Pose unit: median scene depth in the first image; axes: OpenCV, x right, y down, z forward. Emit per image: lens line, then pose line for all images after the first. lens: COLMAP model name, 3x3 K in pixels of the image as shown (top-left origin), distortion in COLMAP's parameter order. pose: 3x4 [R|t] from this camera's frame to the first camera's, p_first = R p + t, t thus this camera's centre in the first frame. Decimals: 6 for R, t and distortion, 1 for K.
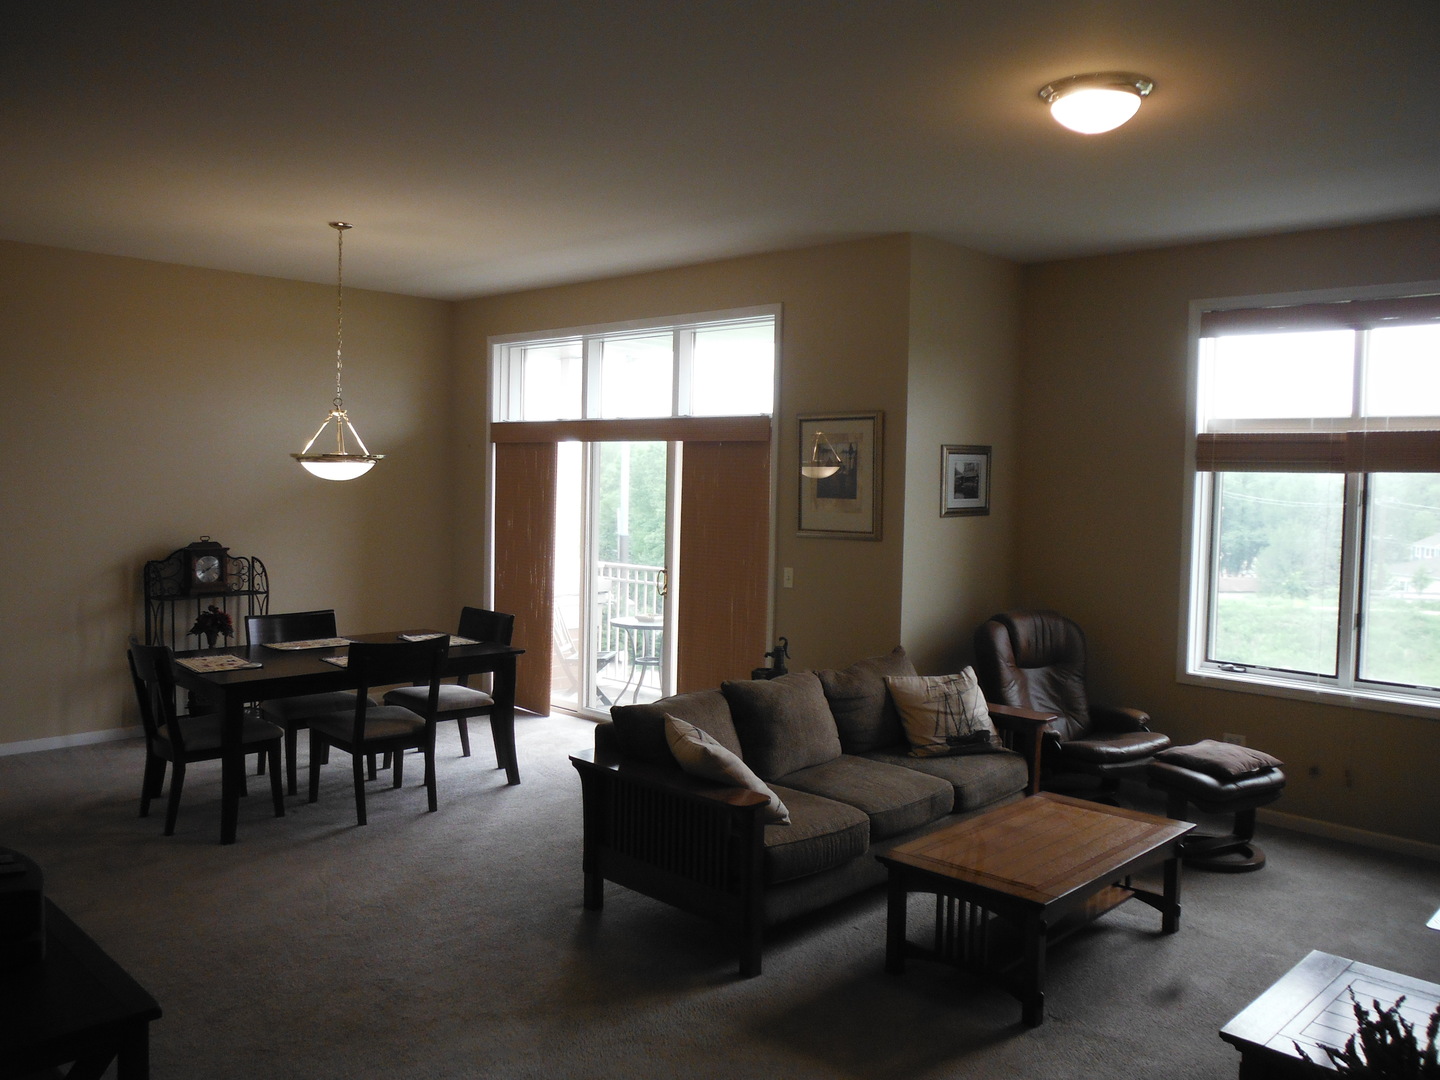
lens RADIAL K [[1175.5, 0, 710.0], [0, 1175.5, 494.4], [0, 0, 1]] dist [-0.058734, 0.055574]
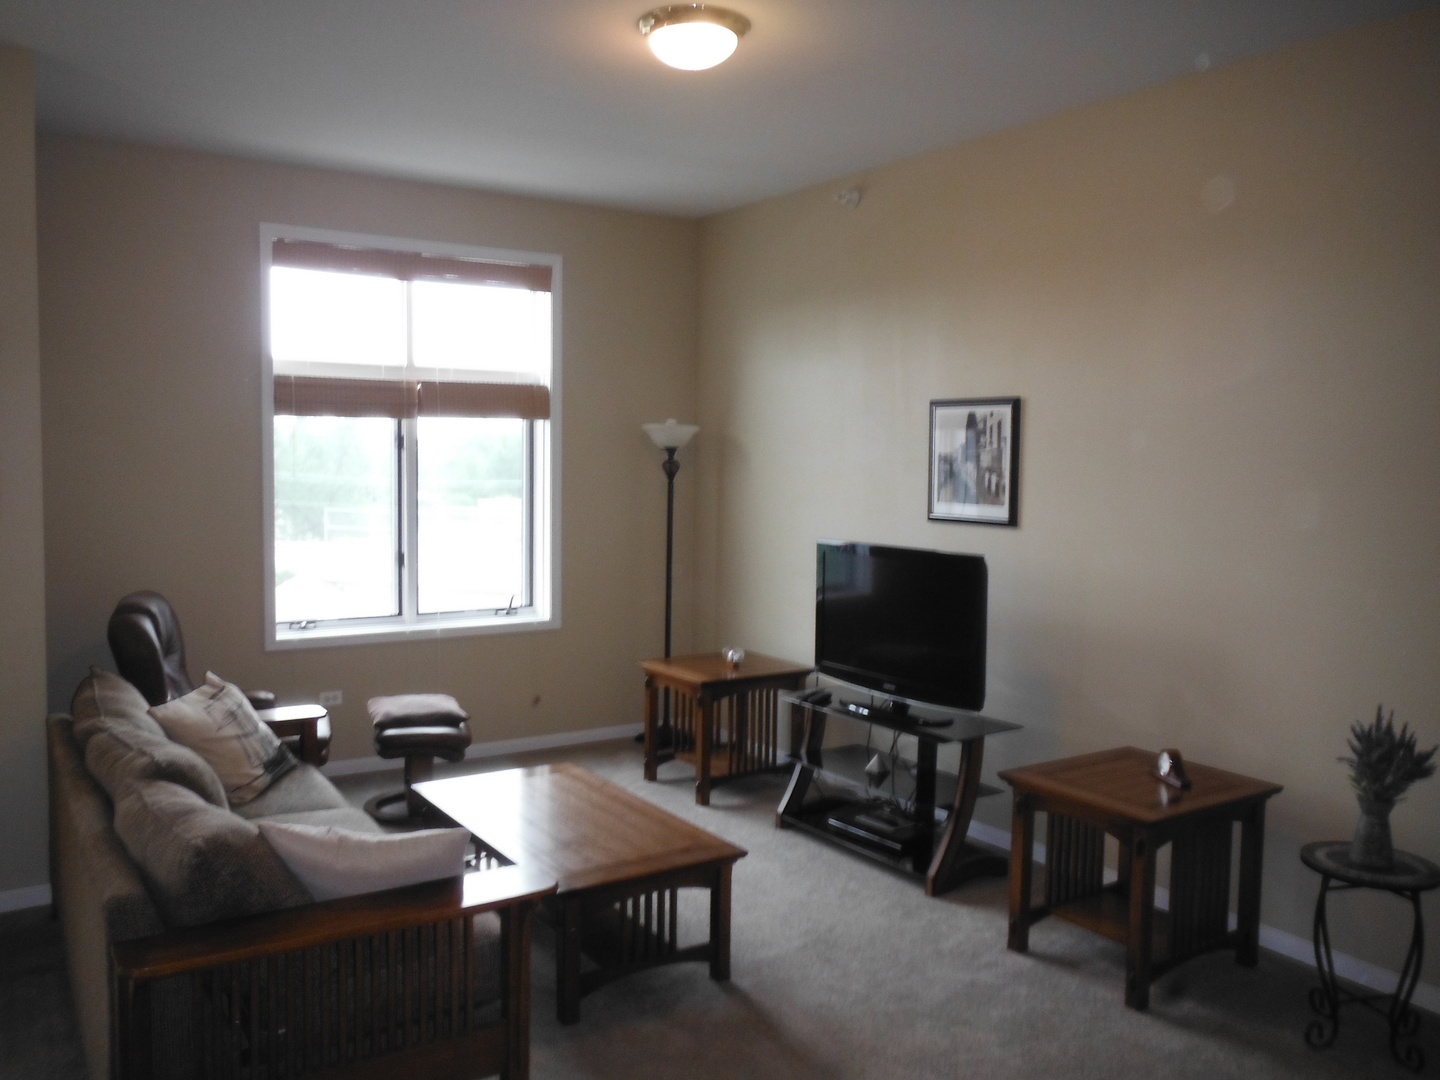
lens RADIAL K [[1175.5, 0, 684.4], [0, 1175.5, 504.6], [0, 0, 1]] dist [-0.058734, 0.055574]
pose [[0.213511, -0.062394, 0.974946, -0.343124], [0.008090, 0.998037, 0.062100, -0.004276], [-0.976907, -0.005372, 0.213597, 0.420358]]
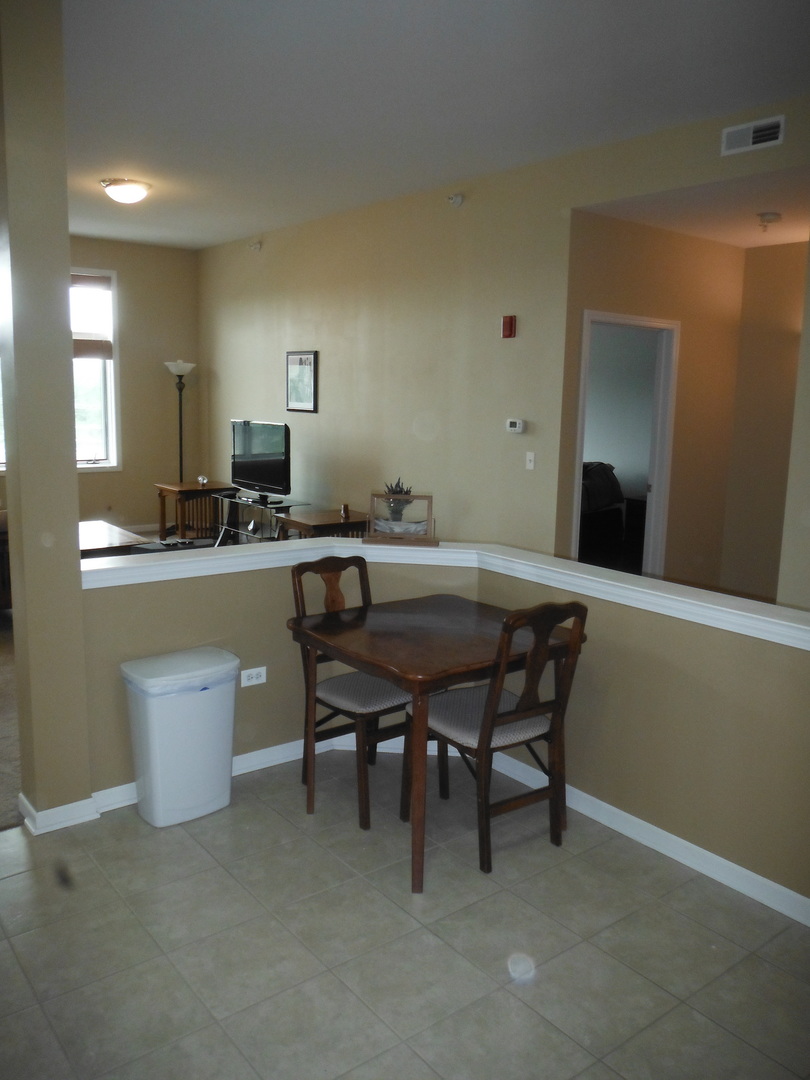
lens RADIAL K [[881.7, 0, 412.1], [0, 881.7, 525.0], [0, 0, 1]] dist [-0.058734, 0.055574]
pose [[0.118351, -0.171549, 0.978041, -0.701164], [-0.003794, 0.984878, 0.173207, 0.000609], [-0.992965, -0.024210, 0.115911, 0.138519]]
